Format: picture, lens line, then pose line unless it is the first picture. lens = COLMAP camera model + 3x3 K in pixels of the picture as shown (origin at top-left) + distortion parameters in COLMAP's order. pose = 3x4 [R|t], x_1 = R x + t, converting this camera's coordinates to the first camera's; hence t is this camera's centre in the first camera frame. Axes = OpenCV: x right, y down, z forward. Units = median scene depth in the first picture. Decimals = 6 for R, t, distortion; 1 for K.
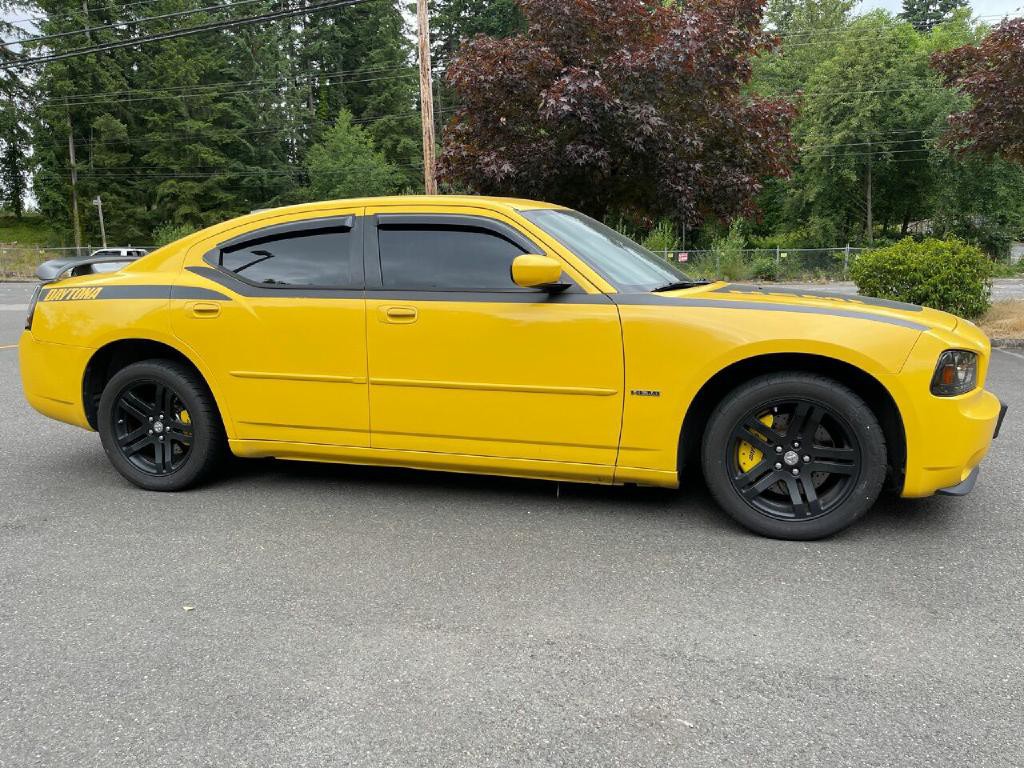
lens RADIAL K [[762.2, 0, 517.8], [0, 762.2, 387.1], [0, 0, 1]] dist [0.068157, -0.089377]
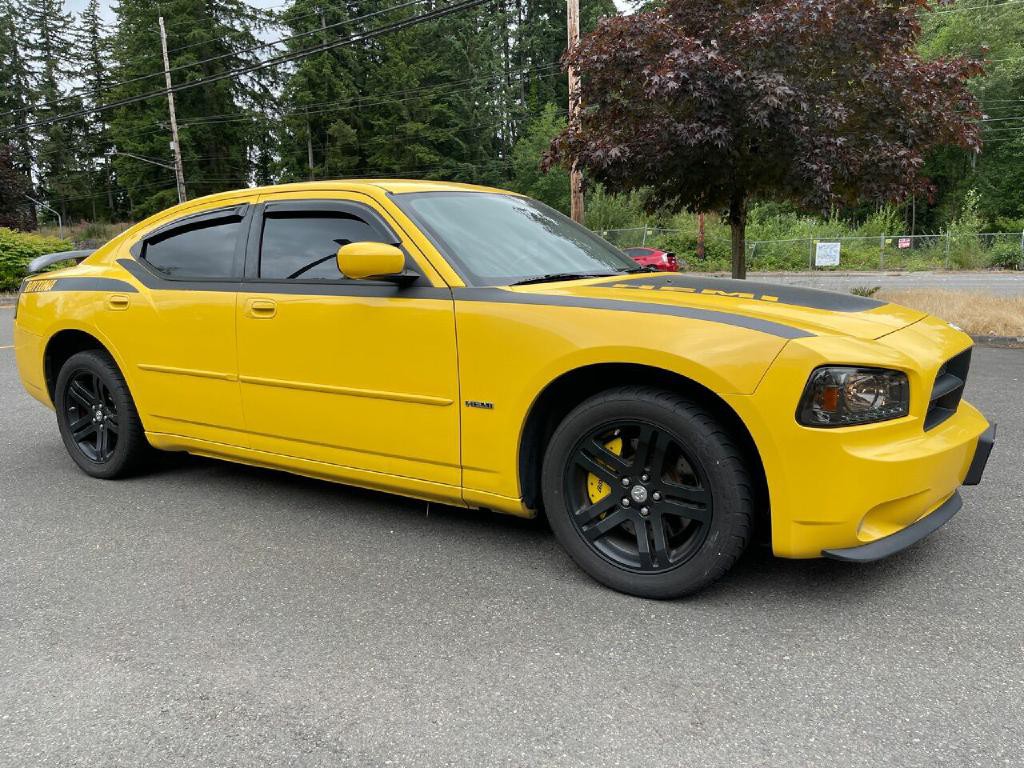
lens RADIAL K [[762.2, 0, 521.1], [0, 762.2, 385.1], [0, 0, 1]] dist [0.068157, -0.089377]
pose [[0.964784, 0.035909, -0.260581, 0.346941], [-0.033316, 0.999342, 0.014361, -0.022503], [0.260926, -0.005174, 0.965345, 0.153774]]
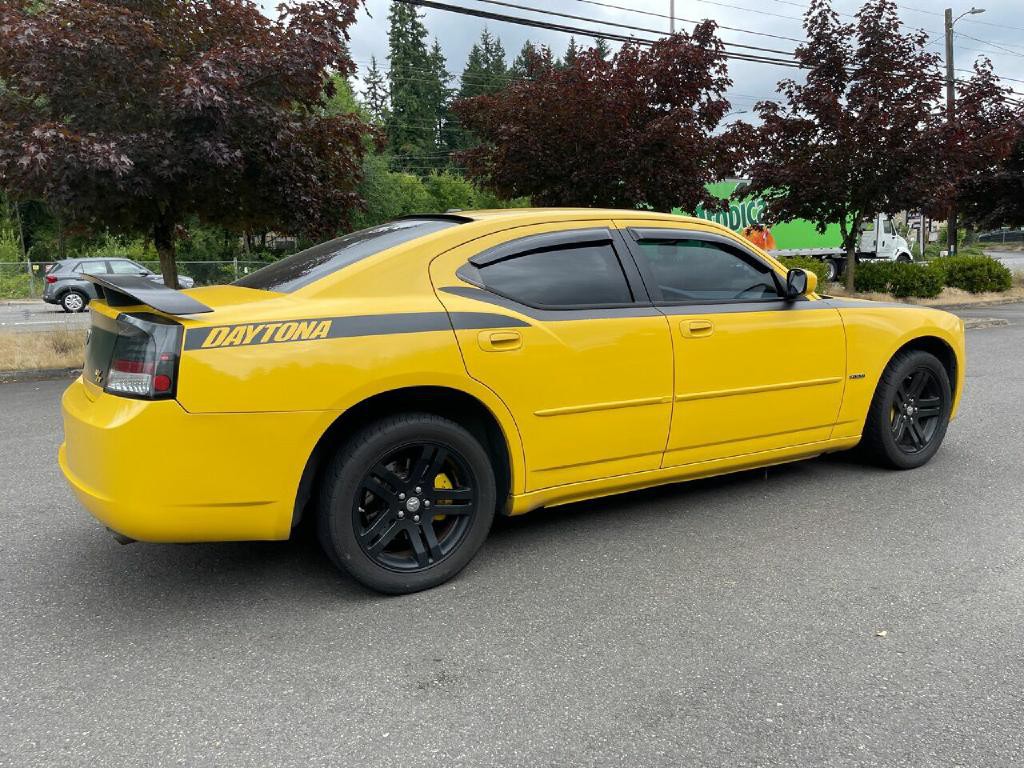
lens RADIAL K [[762.2, 0, 517.2], [0, 762.2, 389.9], [0, 0, 1]] dist [0.068157, -0.089377]
pose [[0.684430, -0.116287, 0.719745, -0.919618], [0.125164, 0.991283, 0.041136, -0.075268], [-0.718255, 0.061932, 0.693018, 0.416669]]
